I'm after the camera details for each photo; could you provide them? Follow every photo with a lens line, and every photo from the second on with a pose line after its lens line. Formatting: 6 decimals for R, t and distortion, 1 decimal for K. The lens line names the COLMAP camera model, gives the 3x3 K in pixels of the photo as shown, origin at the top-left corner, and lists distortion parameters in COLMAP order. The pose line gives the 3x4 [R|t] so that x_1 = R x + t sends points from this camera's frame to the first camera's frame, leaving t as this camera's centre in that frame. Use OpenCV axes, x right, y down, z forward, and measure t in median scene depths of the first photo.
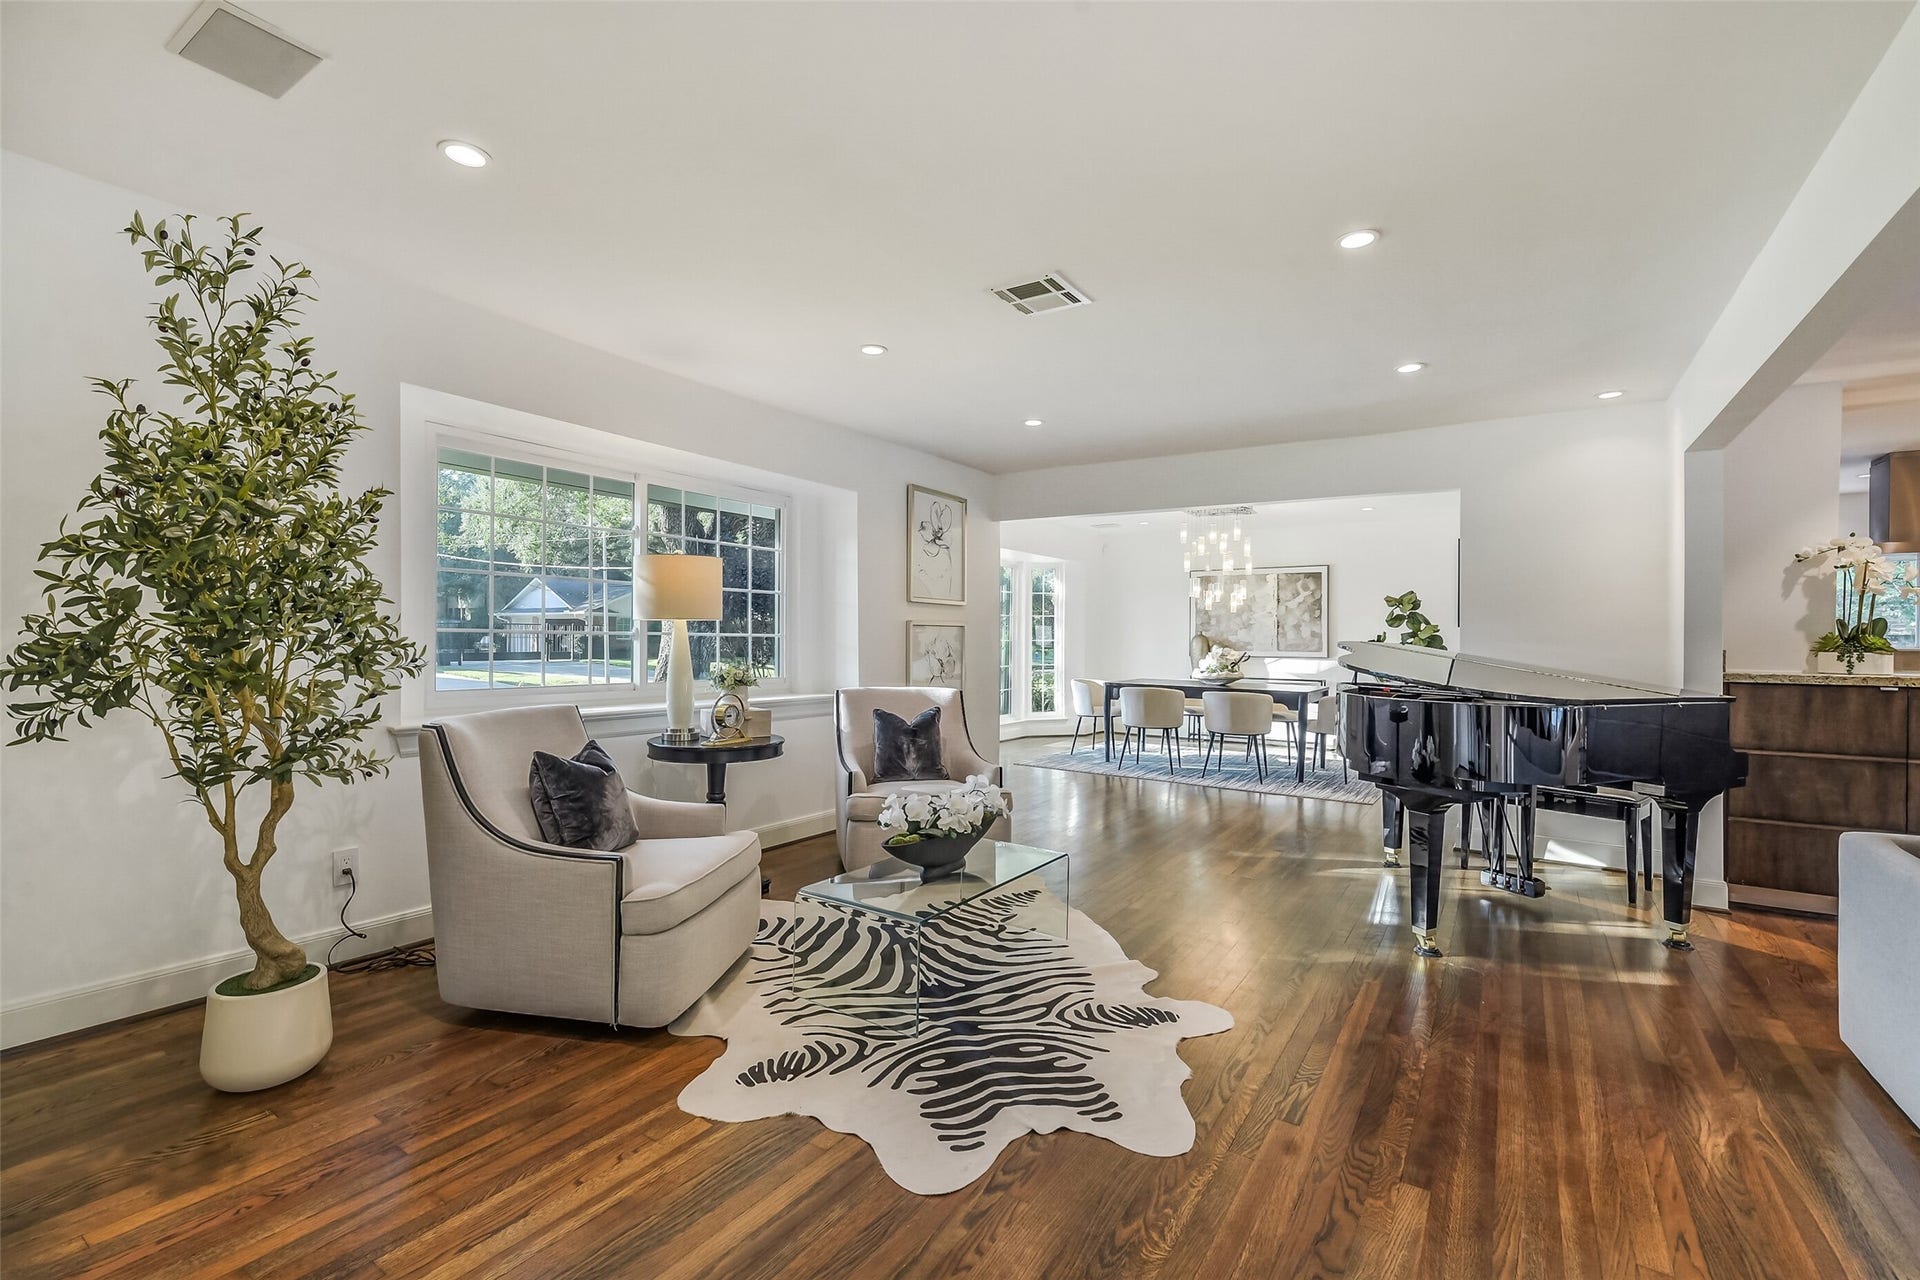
lens RADIAL K [[864.7, 0, 960.5], [0, 864.7, 642.3], [0, 0, 1]] dist [0.000606, 0.000049]
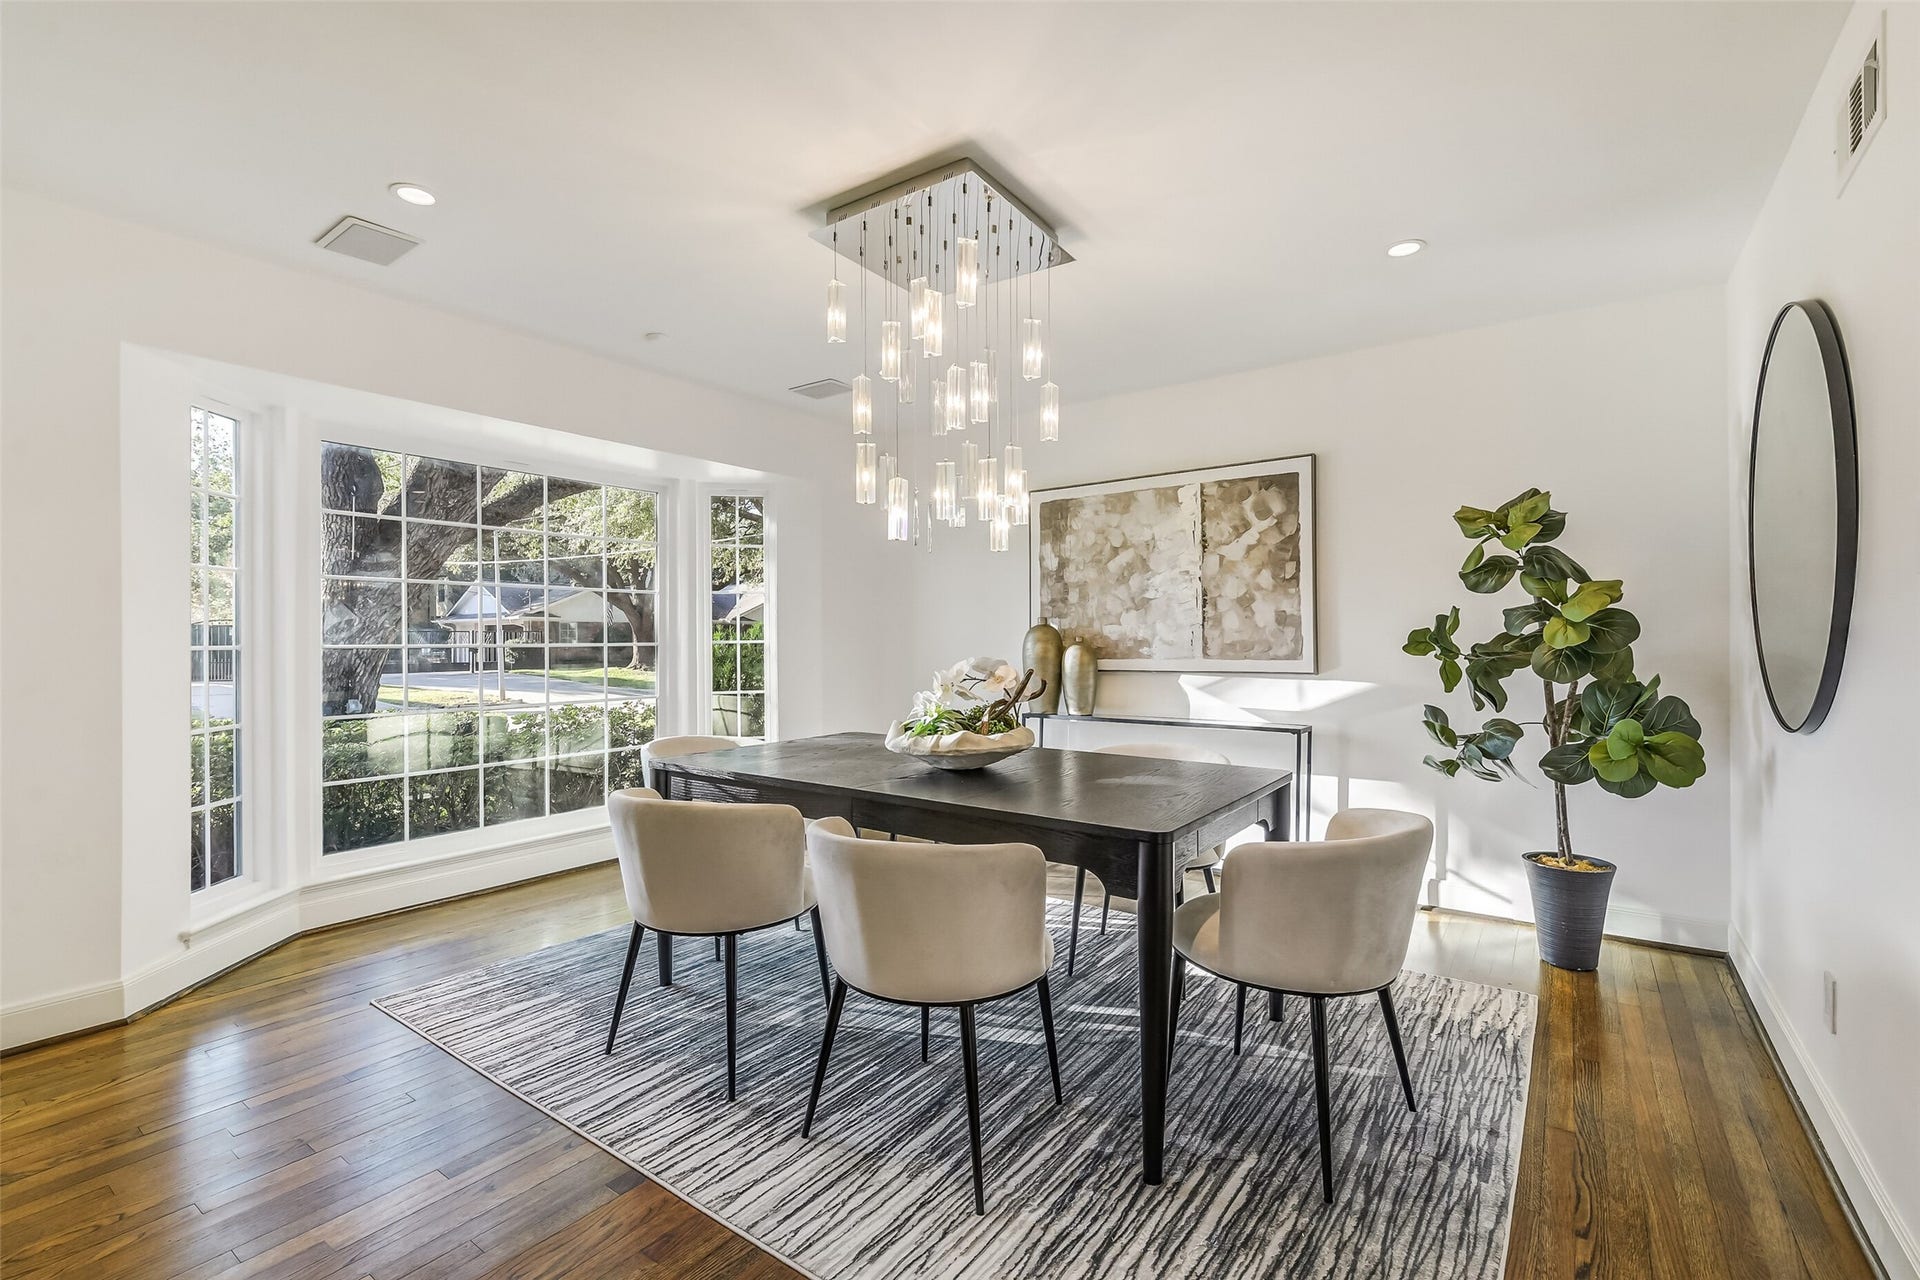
lens RADIAL K [[864.7, 0, 957.2], [0, 864.7, 639.6], [0, 0, 1]] dist [0.000606, 0.000049]
pose [[0.998696, -0.013527, -0.049235, 0.266402], [0.013198, 0.999888, -0.006995, 0.001868], [0.049324, 0.006336, 0.998763, 0.560374]]
